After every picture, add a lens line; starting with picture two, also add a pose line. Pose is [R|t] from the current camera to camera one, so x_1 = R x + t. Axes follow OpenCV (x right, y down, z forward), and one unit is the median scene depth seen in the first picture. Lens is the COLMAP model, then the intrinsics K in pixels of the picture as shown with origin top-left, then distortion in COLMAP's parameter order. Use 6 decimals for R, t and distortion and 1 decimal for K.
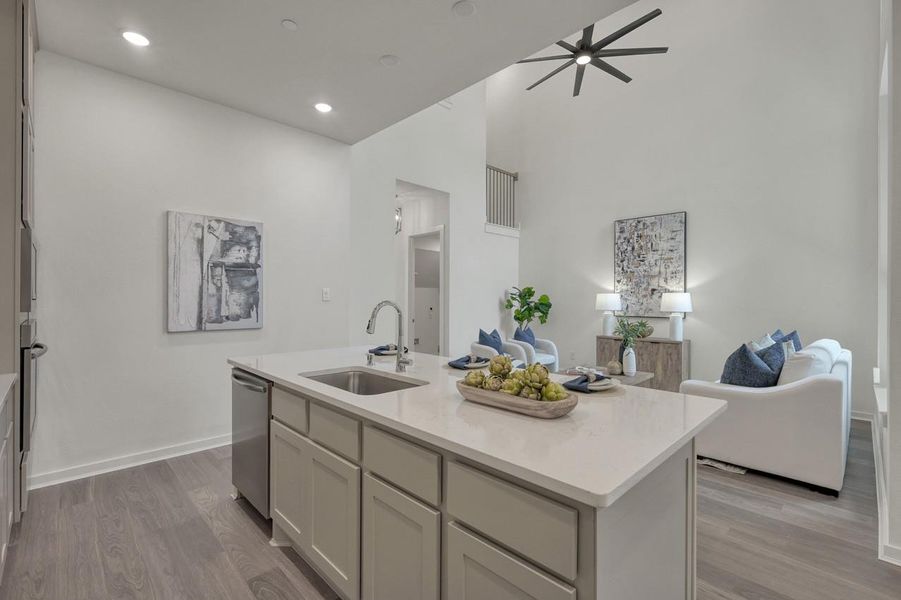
lens RADIAL K [[402.3, 0, 450.5], [0, 402.3, 300.0], [0, 0, 1]] dist [-0.000531, 0.000263]
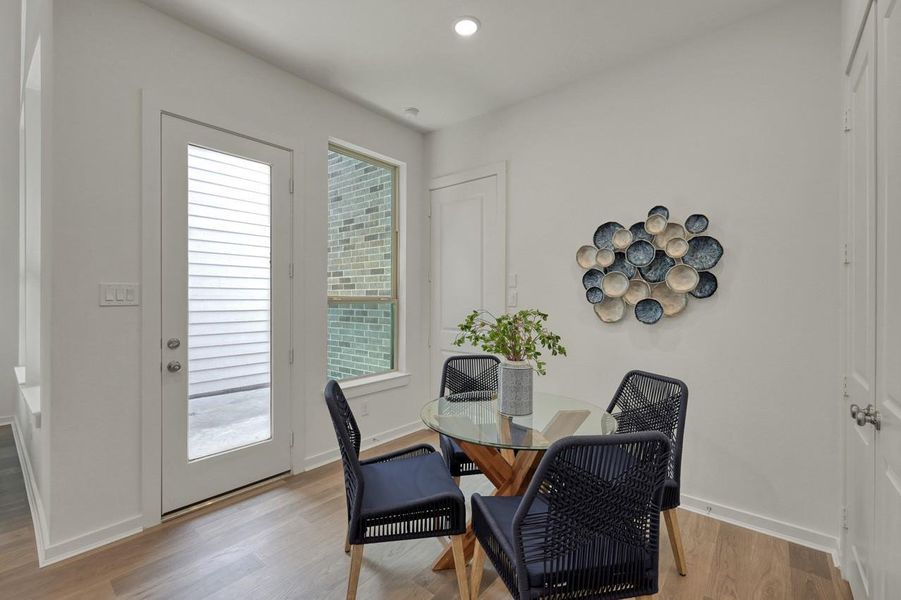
lens RADIAL K [[389.8, 0, 450.6], [0, 389.8, 297.5], [0, 0, 1]] dist [-0.001099, 0.000095]
pose [[-0.103746, -0.004011, 0.994596, 0.022677], [-0.001056, 0.999992, 0.003923, -0.003697], [-0.994603, -0.000643, -0.103749, 0.067207]]
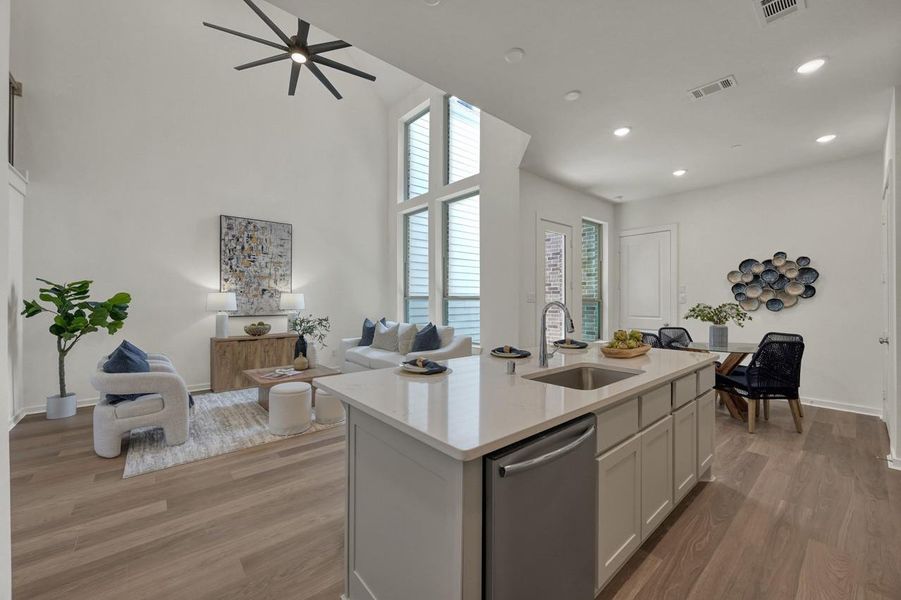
lens RADIAL K [[354.3, 0, 450.9], [0, 354.3, 299.1], [0, 0, 1]] dist [-0.001879, 0.000061]
pose [[0.062749, -0.002651, 0.998026, -0.644769], [0.002609, 0.999993, 0.002493, -0.003090], [-0.998026, 0.002448, 0.062756, 0.708443]]
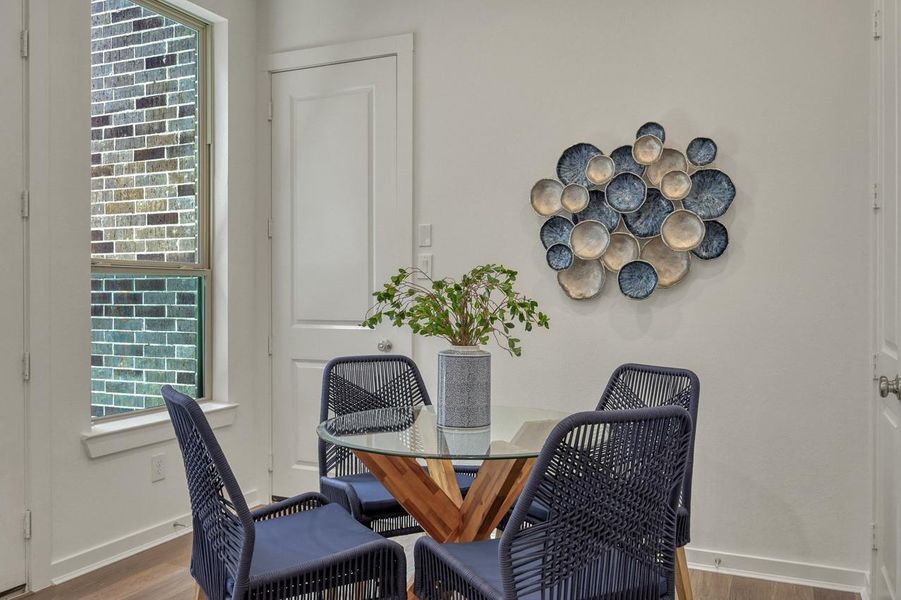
lens RADIAL K [[752.5, 0, 454.4], [0, 752.5, 294.1], [0, 0, 1]] dist [-0.000880, -0.007333]
pose [[-0.371603, -0.008154, 0.928356, -0.071810], [0.000333, 0.999960, 0.008916, 0.031880], [-0.928392, 0.003622, -0.371586, 0.177868]]
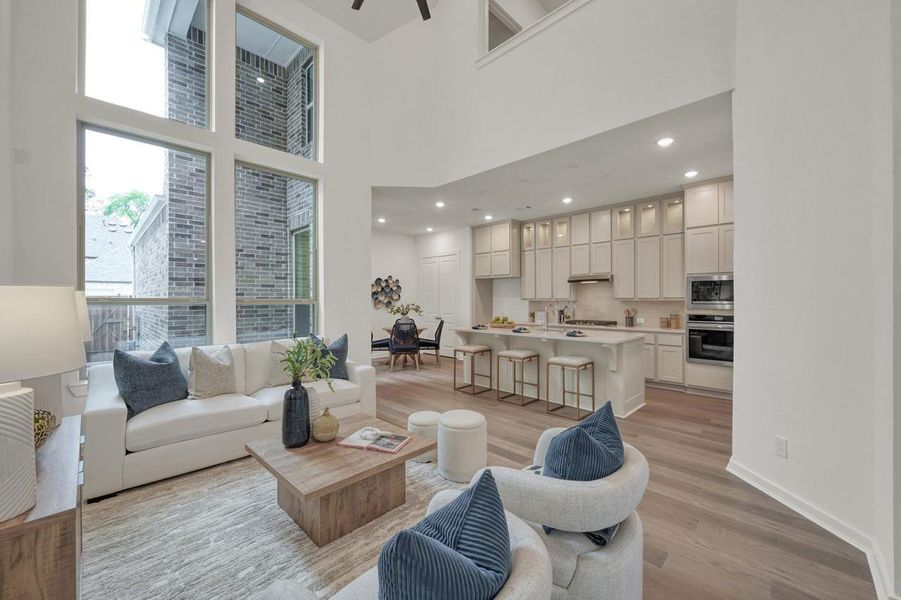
lens RADIAL K [[354.3, 0, 450.9], [0, 354.3, 299.1], [0, 0, 1]] dist [-0.001879, 0.000061]
pose [[-0.999836, -0.004172, -0.017647, 0.314319], [-0.004206, 0.999989, 0.001915, -0.017355], [0.017639, 0.001989, -0.999842, 1.942169]]
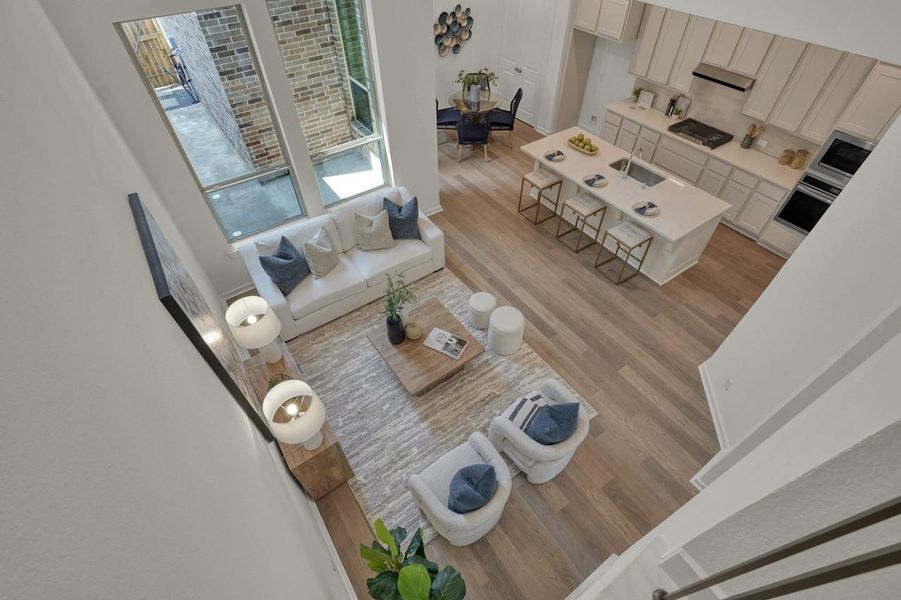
lens RADIAL K [[423.9, 0, 450.2], [0, 423.9, 297.9], [0, 0, 1]] dist [-0.001077, 0.000133]
pose [[-0.985593, -0.119558, 0.119631, 0.299877], [0.007762, 0.674605, 0.738138, -0.710120], [-0.168953, 0.728433, -0.663958, 1.992111]]
